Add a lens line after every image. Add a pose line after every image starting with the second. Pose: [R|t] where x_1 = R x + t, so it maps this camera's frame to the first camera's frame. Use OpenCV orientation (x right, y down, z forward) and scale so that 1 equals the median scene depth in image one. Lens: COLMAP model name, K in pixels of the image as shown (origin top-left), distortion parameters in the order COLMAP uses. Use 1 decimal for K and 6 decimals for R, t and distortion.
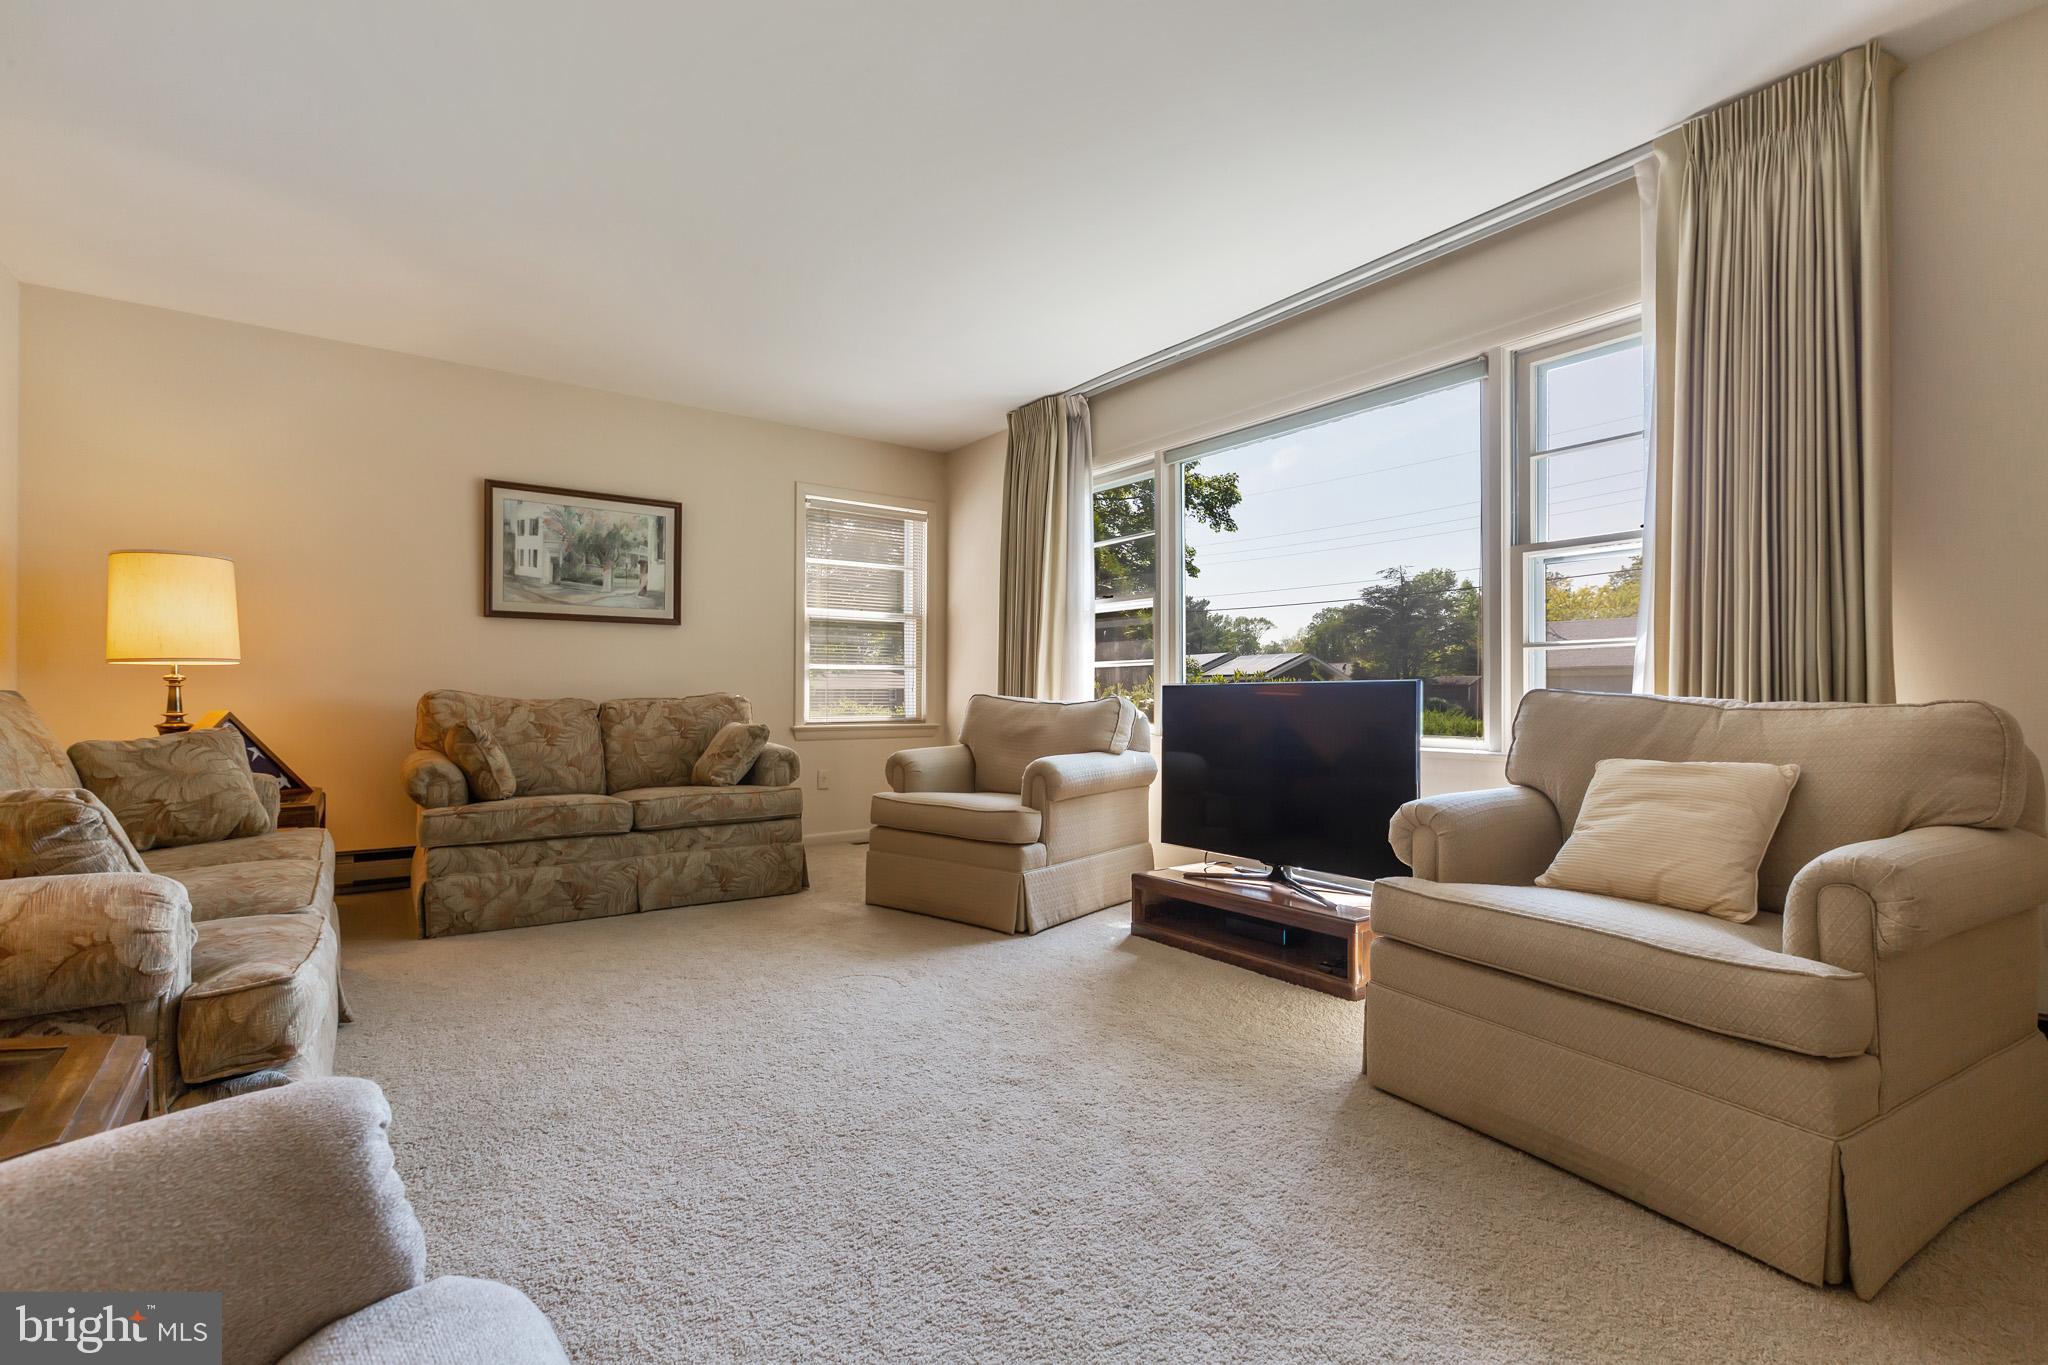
lens RADIAL K [[880.4, 0, 1024.0], [0, 880.4, 682.5], [0, 0, 1]] dist [0.001146, 0.000339]
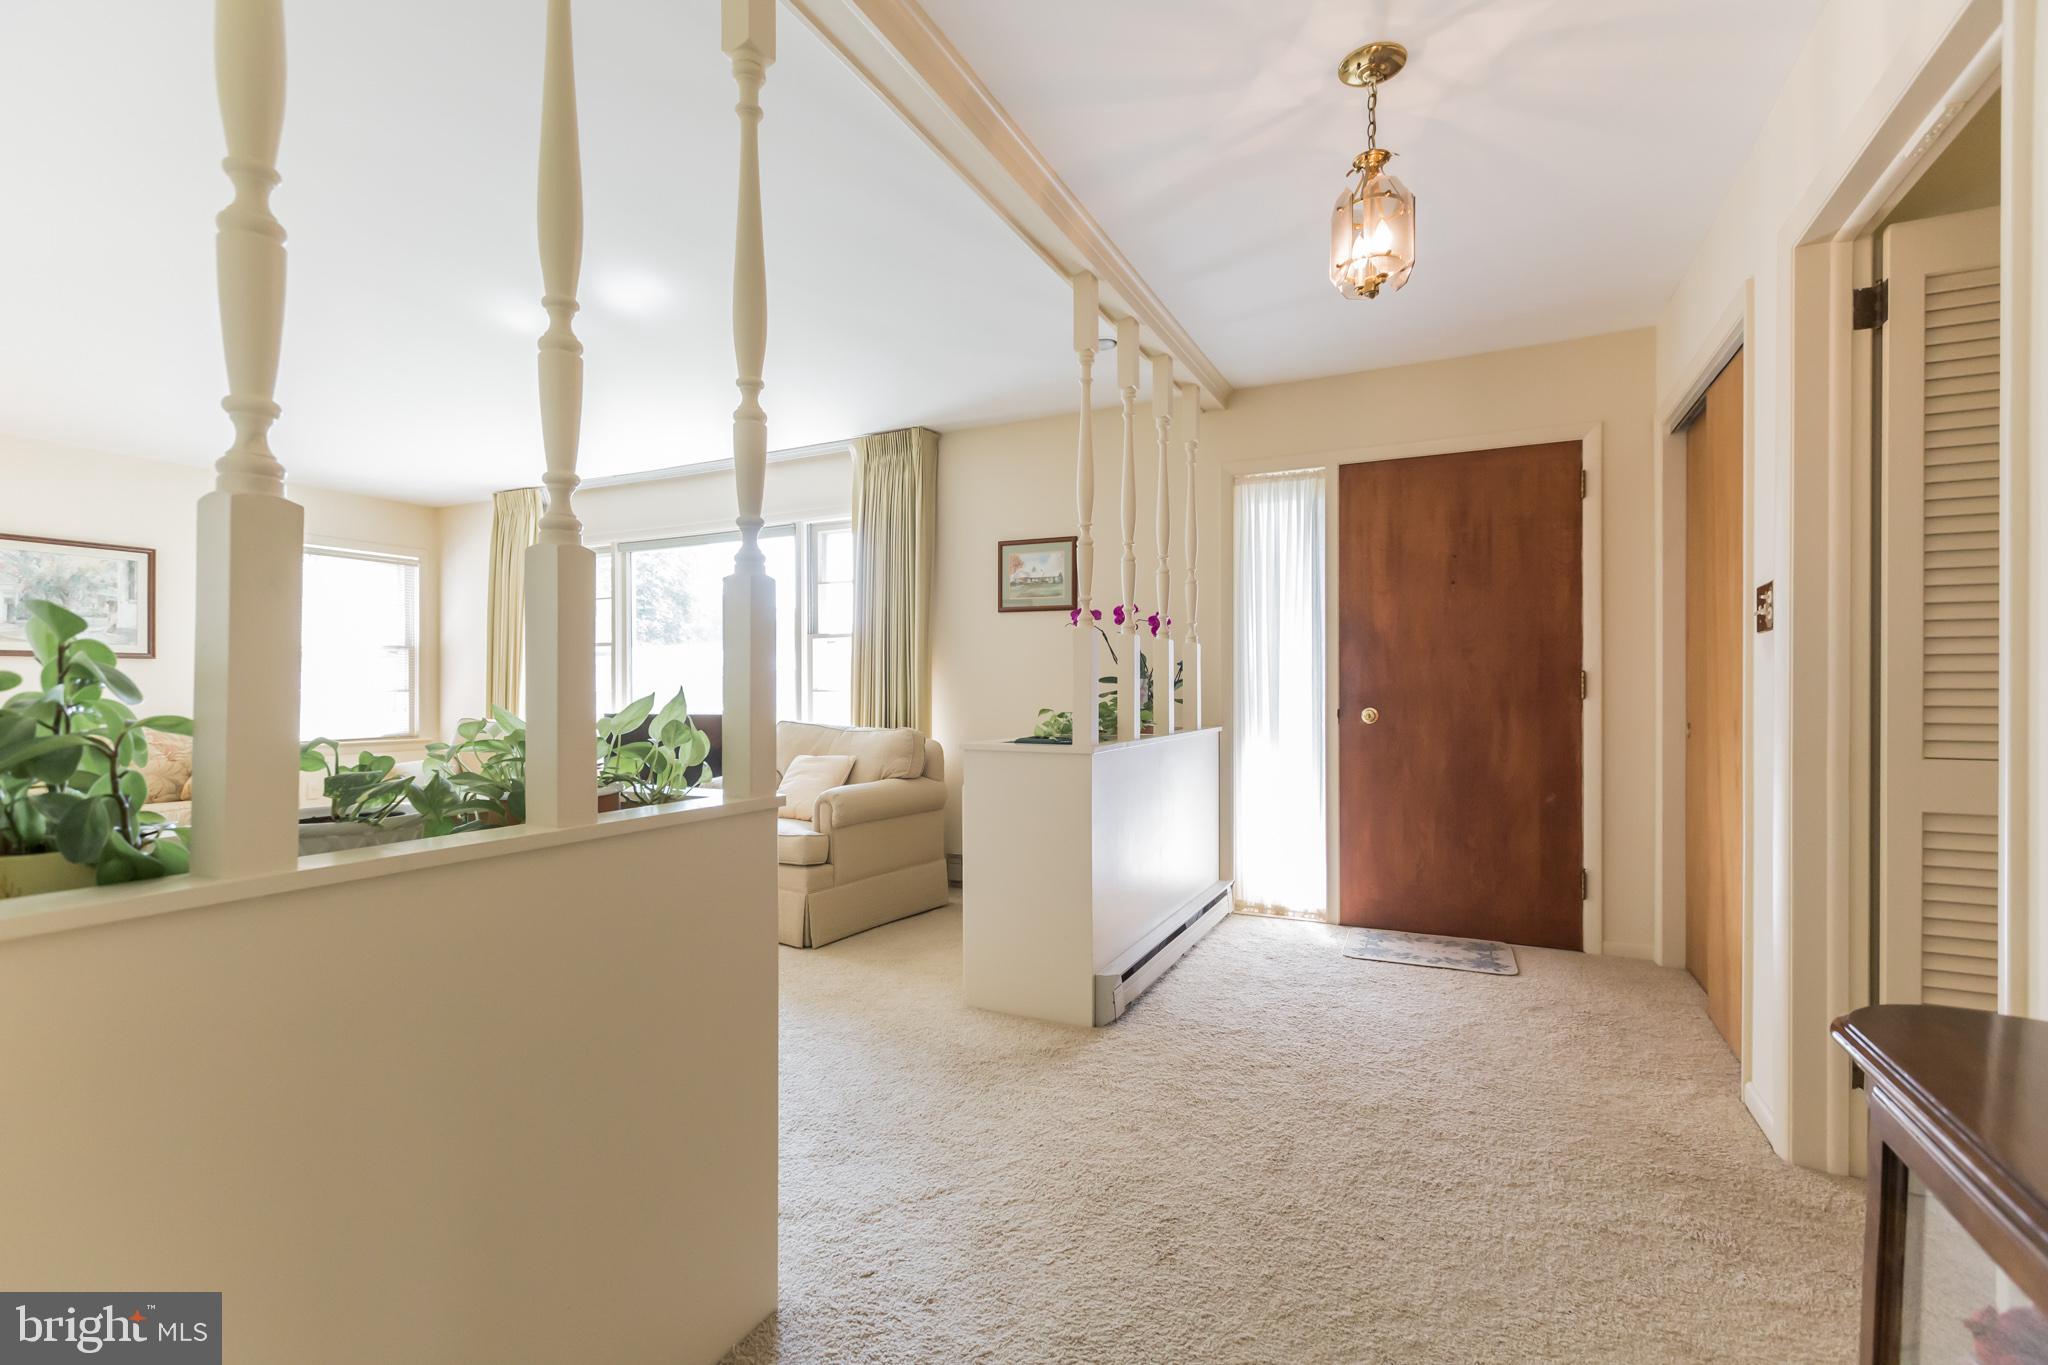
lens RADIAL K [[934.2, 0, 1014.0], [0, 934.2, 698.8], [0, 0, 1]] dist [0.001674, 0.000741]
pose [[0.899764, -0.008012, 0.436303, 0.074155], [-0.001263, 0.999779, 0.020965, -0.046403], [-0.436375, -0.019415, 0.899556, -0.590493]]
